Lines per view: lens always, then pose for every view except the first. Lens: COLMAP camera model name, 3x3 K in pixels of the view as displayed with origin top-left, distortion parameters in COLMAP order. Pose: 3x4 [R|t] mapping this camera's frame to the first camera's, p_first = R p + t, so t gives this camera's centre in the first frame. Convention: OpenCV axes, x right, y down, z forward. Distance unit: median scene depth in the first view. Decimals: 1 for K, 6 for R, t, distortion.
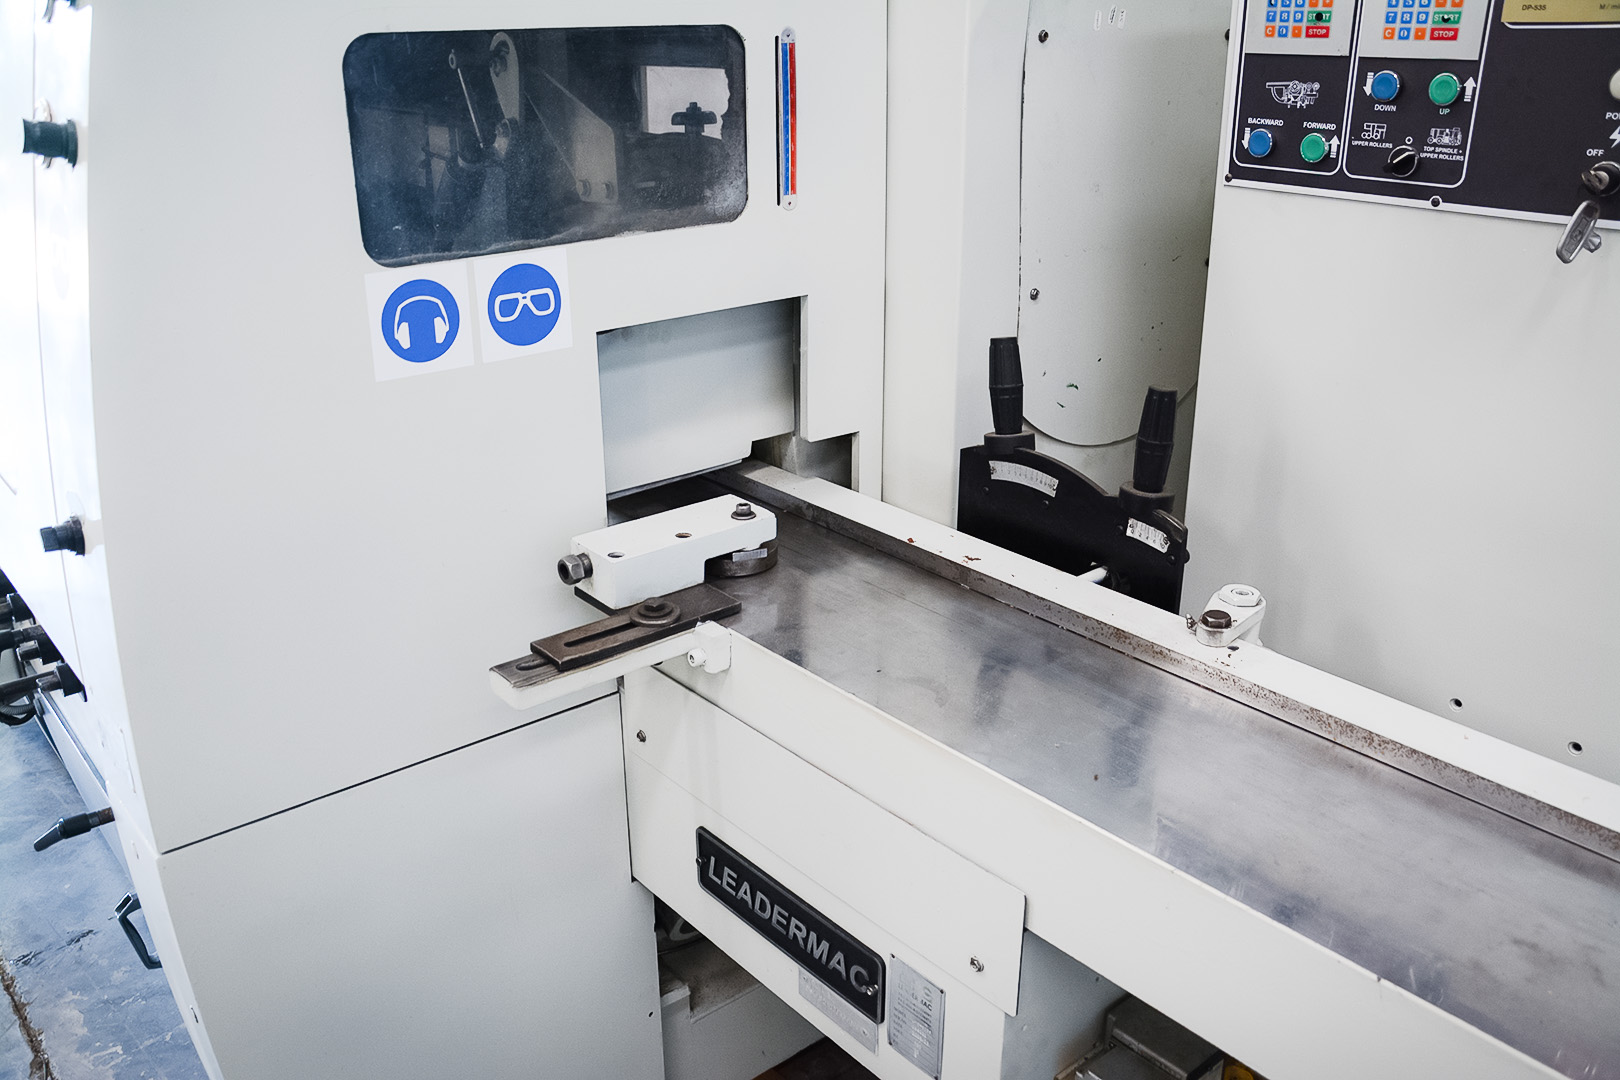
lens RADIAL K [[1377.5, 0, 807.2], [0, 1377.5, 557.8], [0, 0, 1]] dist [-0.127832, 0.141074]
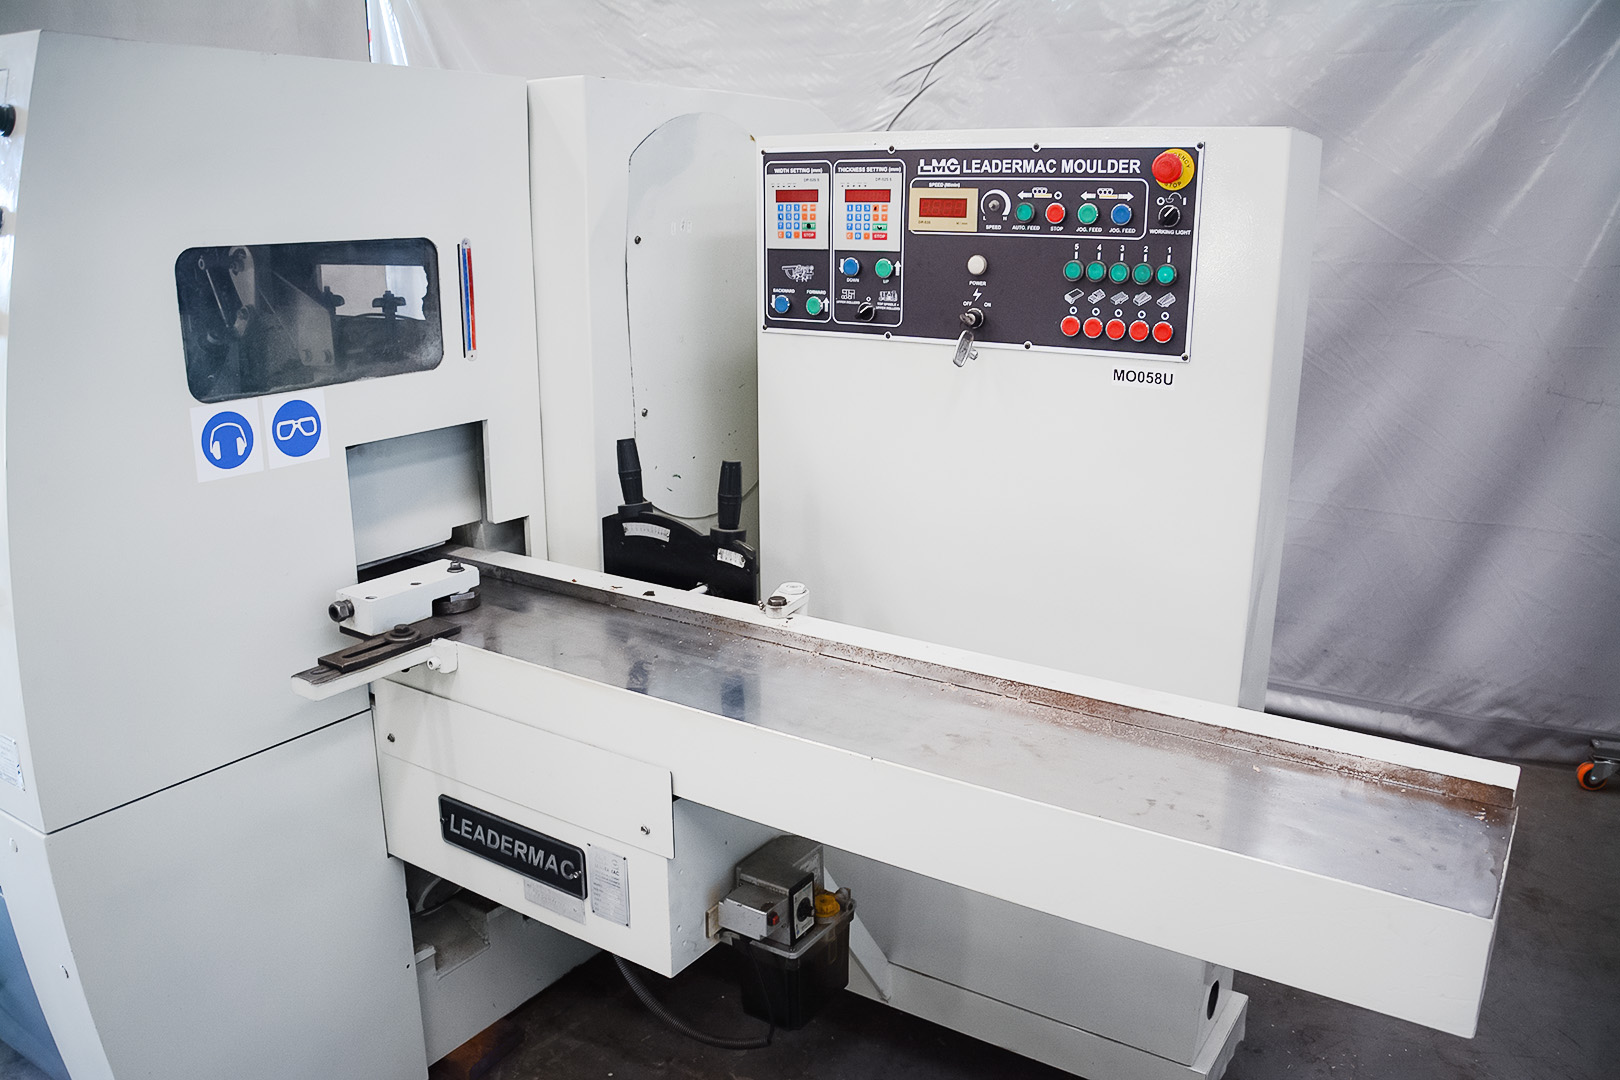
lens RADIAL K [[1272.8, 0, 813.2], [0, 1272.8, 559.9], [0, 0, 1]] dist [-0.156909, 0.099417]
pose [[0.957972, -0.071373, 0.277839, -0.057075], [0.101712, 0.990137, -0.096346, 0.132653], [-0.268223, 0.120557, 0.955784, -0.378756]]
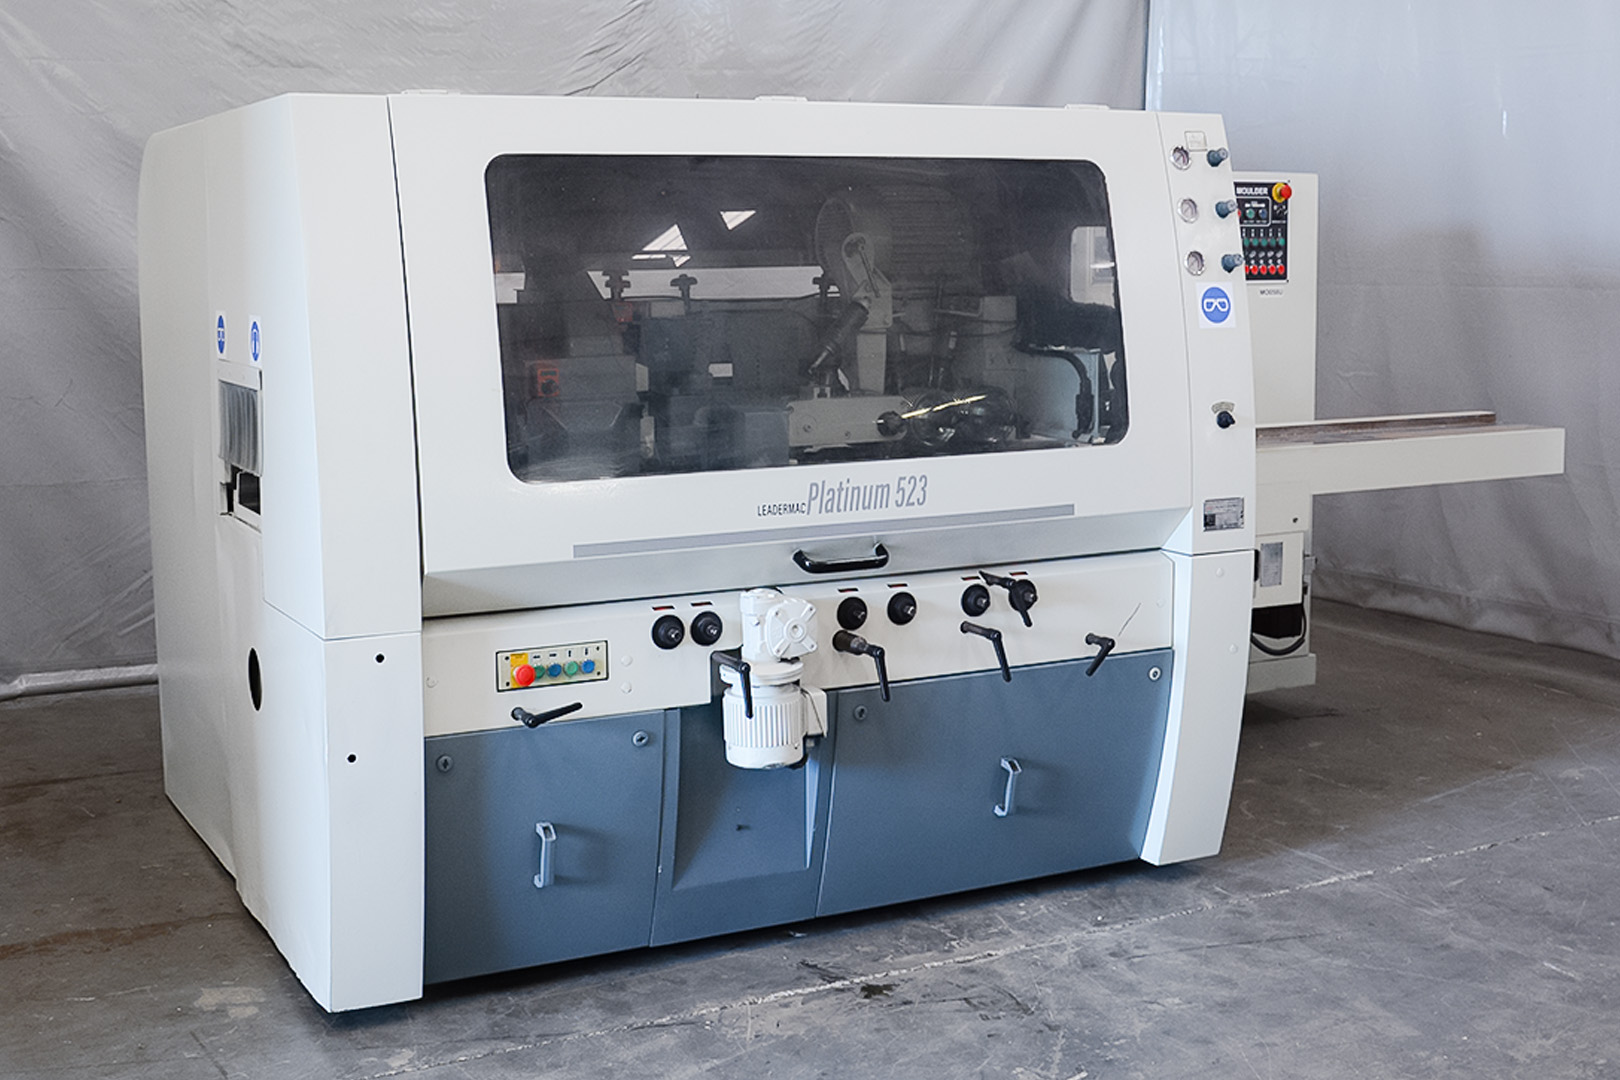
lens RADIAL K [[2108.8, 0, 833.8], [0, 2108.8, 472.9], [0, 0, 1]] dist [-0.116519, 0.000000]
pose [[0.199162, -0.111493, 0.973603, -3.917515], [0.373156, 0.927288, 0.029855, -0.269919], [-0.906140, 0.357360, 0.226285, 0.725900]]
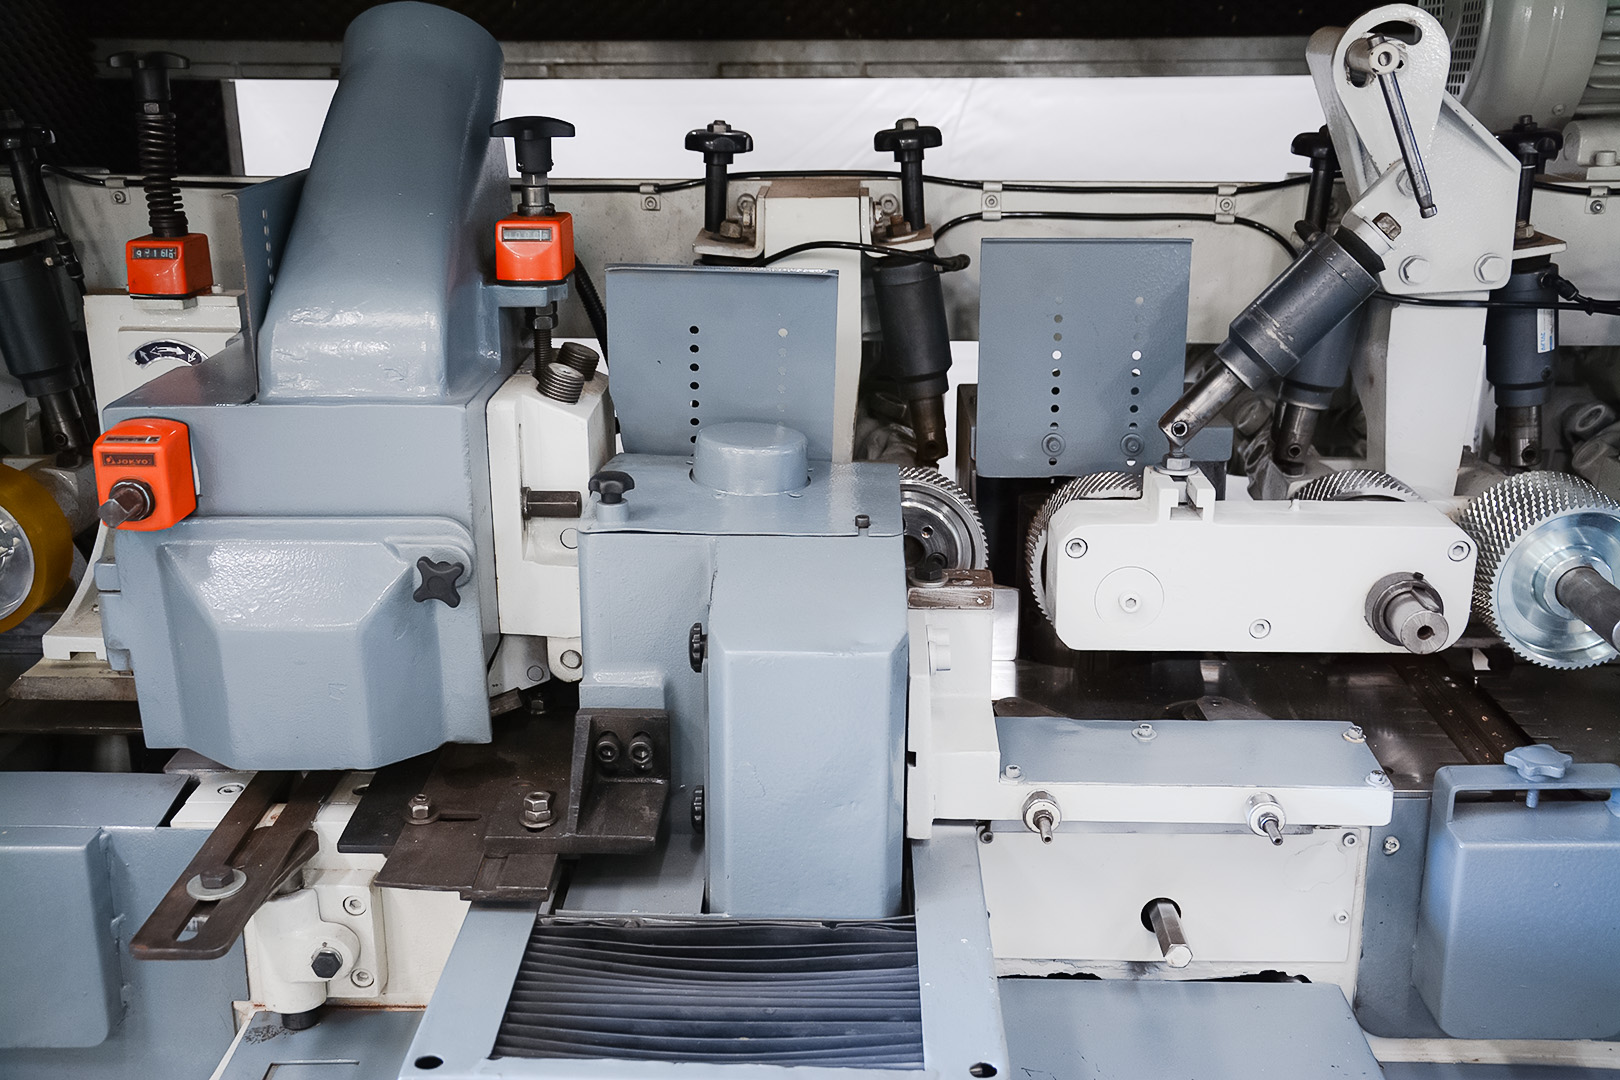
lens RADIAL K [[1727.1, 0, 806.9], [0, 1727.1, 555.9], [0, 0, 1]] dist [0.024595, 0.000000]
pose [[0.656201, -0.232070, 0.718014, -1.297504], [0.282662, 0.957849, 0.051260, -0.379356], [-0.699644, 0.169319, 0.694139, 0.974260]]
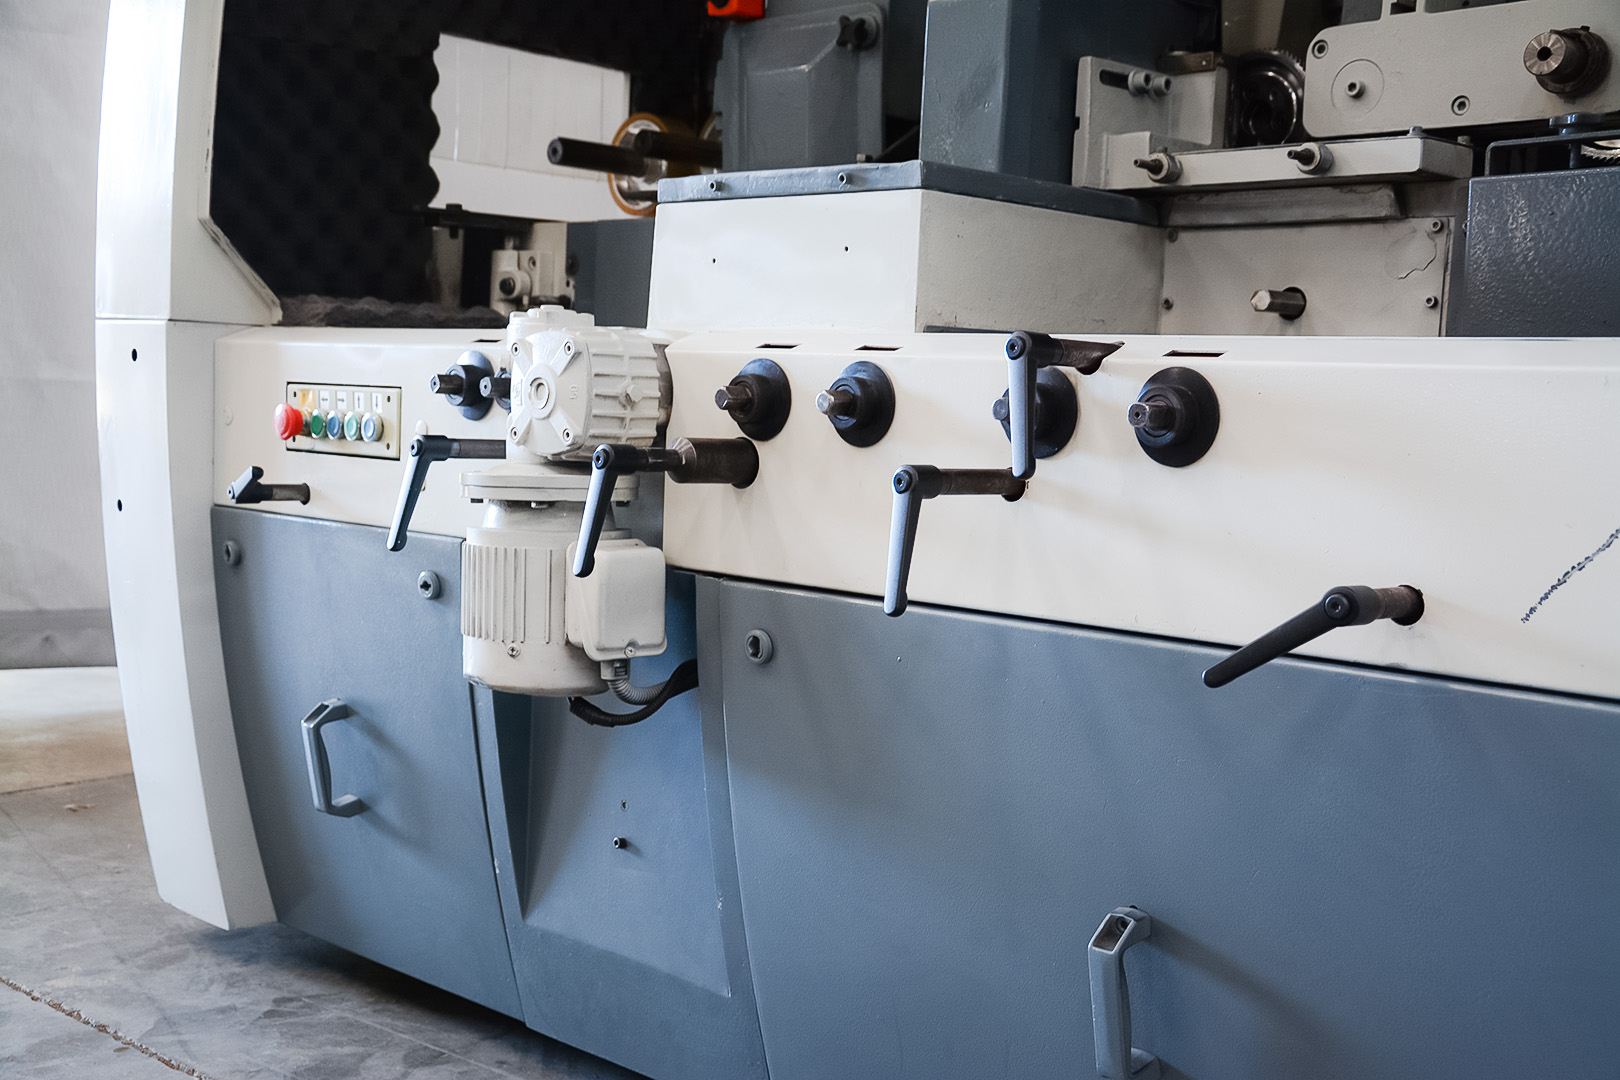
lens RADIAL K [[1918.8, 0, 819.2], [0, 1918.8, 556.6], [0, 0, 1]] dist [0.054092, 0.000000]
pose [[0.993119, 0.038091, 0.110745, -0.978129], [-0.003273, 0.954284, -0.298883, 0.472784], [-0.117067, 0.296464, 0.947842, 0.390040]]
